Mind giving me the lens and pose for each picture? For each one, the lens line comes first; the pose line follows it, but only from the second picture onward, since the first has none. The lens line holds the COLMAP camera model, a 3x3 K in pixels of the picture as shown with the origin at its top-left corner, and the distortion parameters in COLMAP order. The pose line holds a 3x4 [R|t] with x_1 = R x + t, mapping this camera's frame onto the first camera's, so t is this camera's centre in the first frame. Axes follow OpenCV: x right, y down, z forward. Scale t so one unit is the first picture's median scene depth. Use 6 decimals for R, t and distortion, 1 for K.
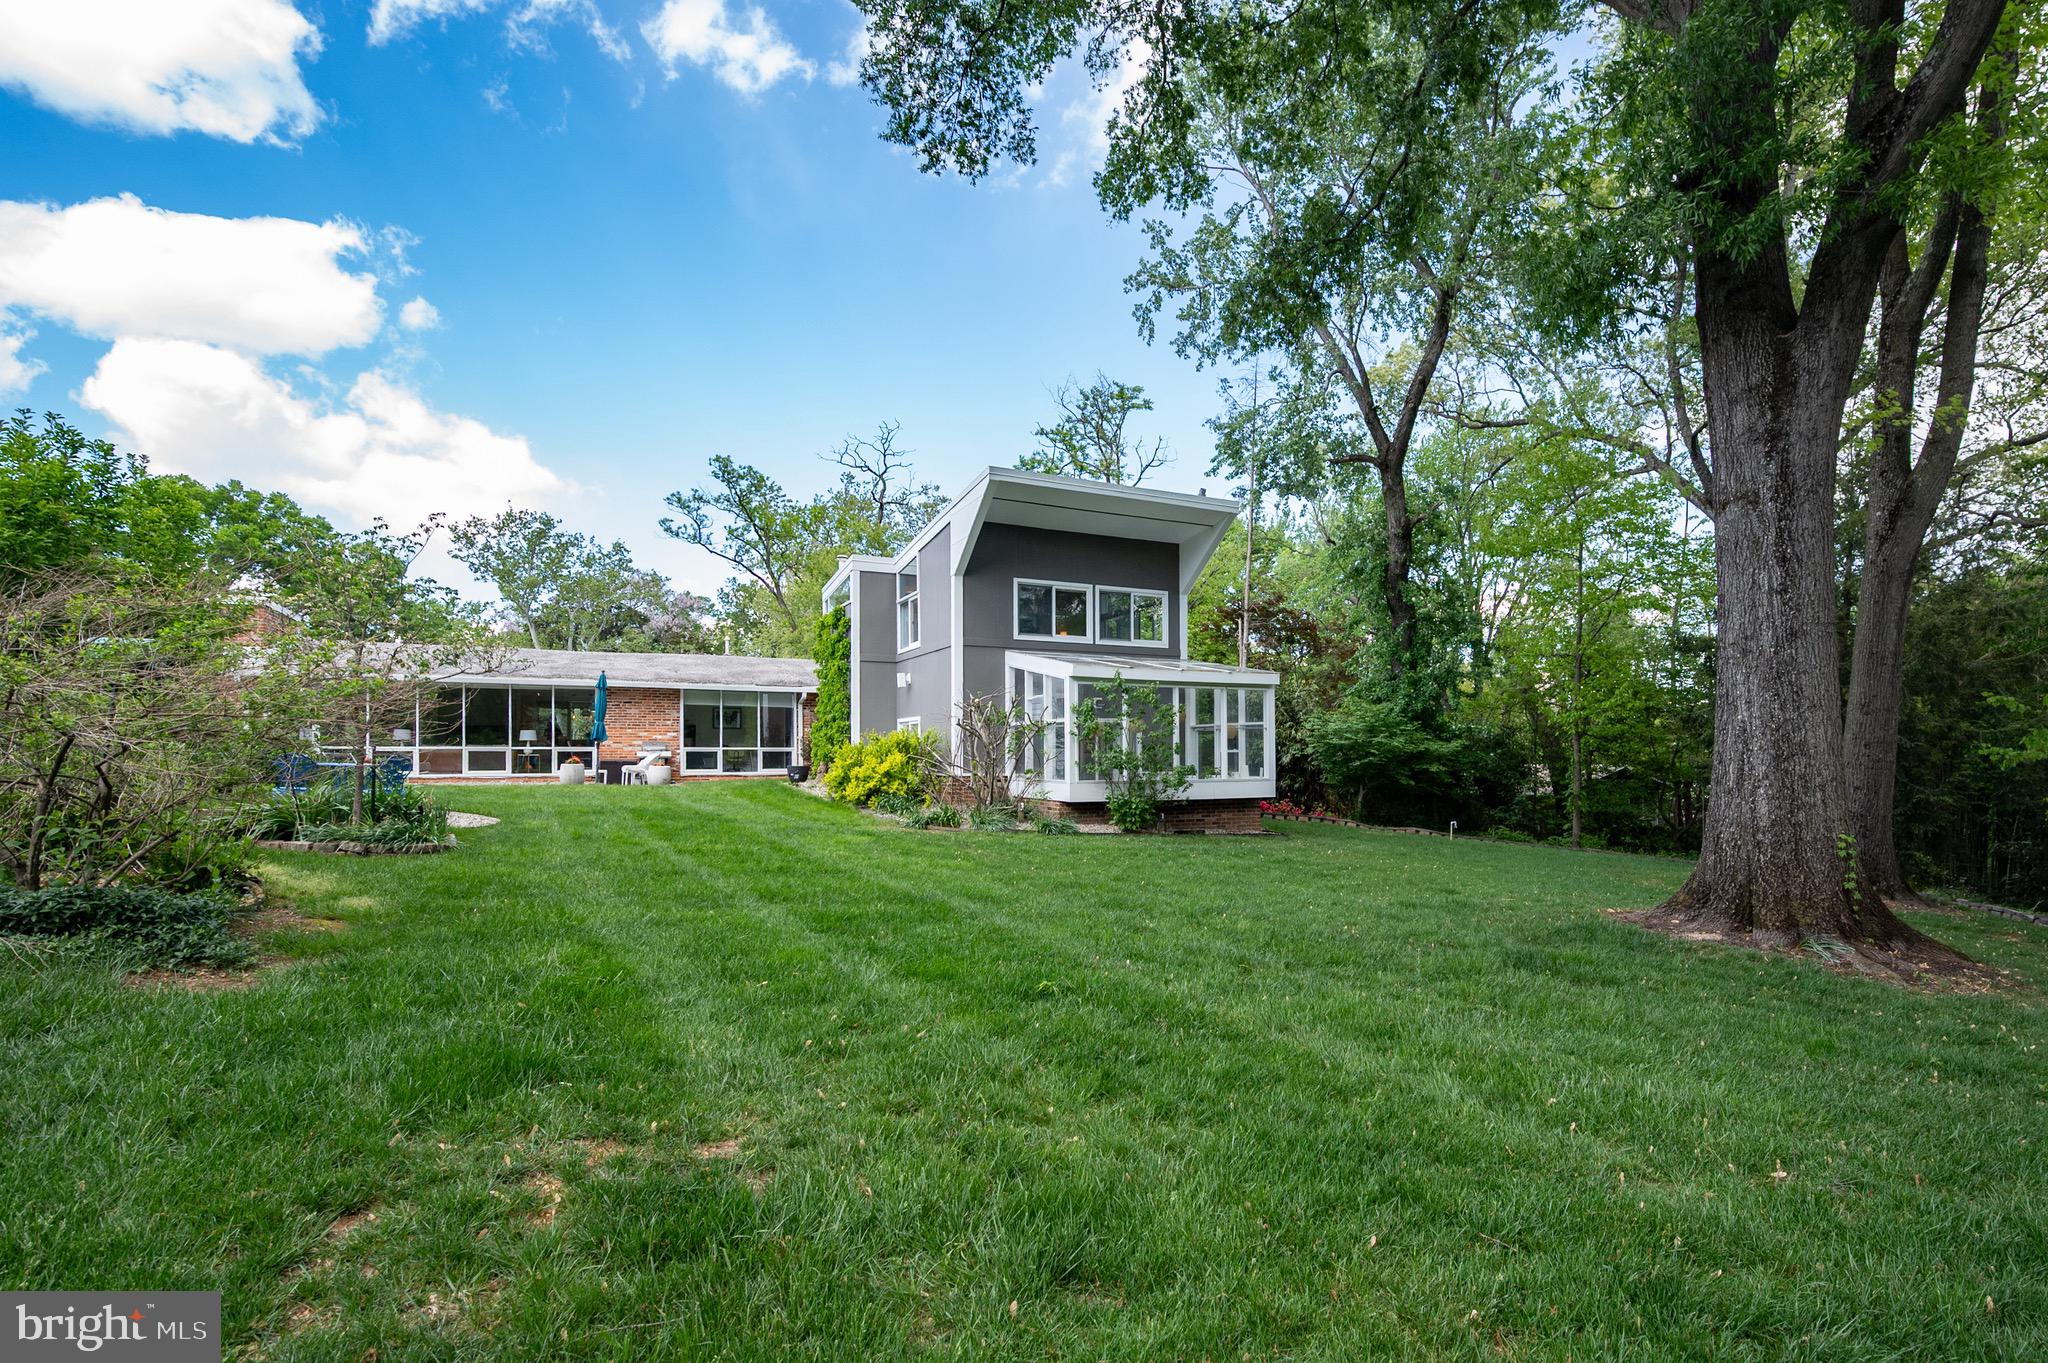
lens RADIAL K [[983.6, 0, 1149.3], [0, 983.6, 760.6], [0, 0, 1]] dist [-0.001797, -0.000434]
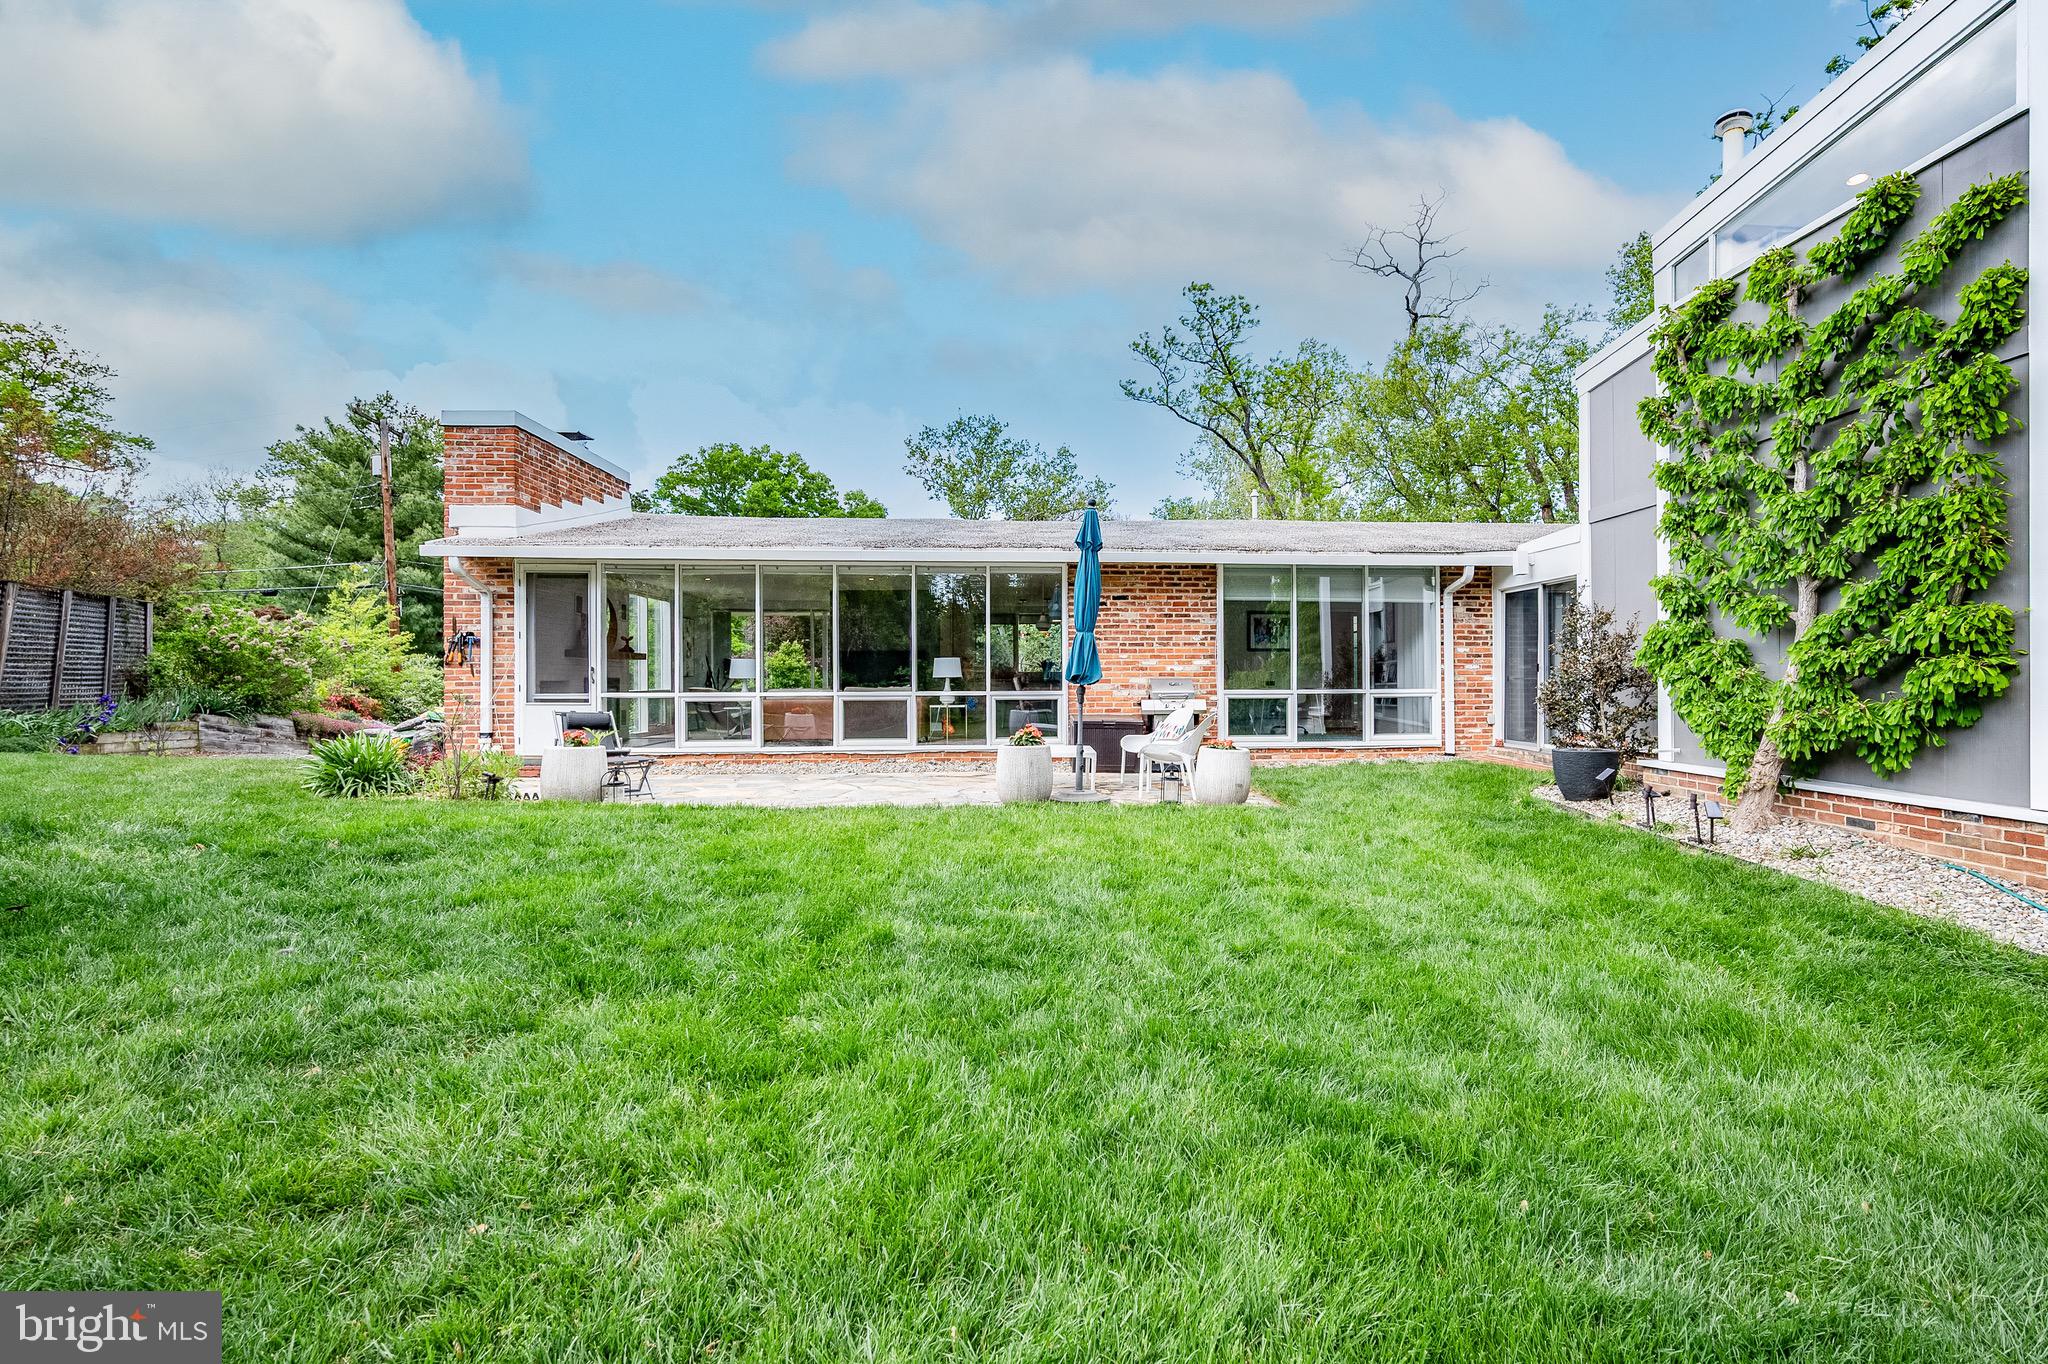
lens RADIAL K [[946.6, 0, 1116.7], [0, 946.6, 675.7], [0, 0, 1]] dist [0.003329, 0.000250]
pose [[0.910300, -0.003693, -0.413932, -0.329305], [0.000086, 0.999962, -0.008731, -0.016096], [0.413949, 0.007912, 0.910266, 0.557478]]
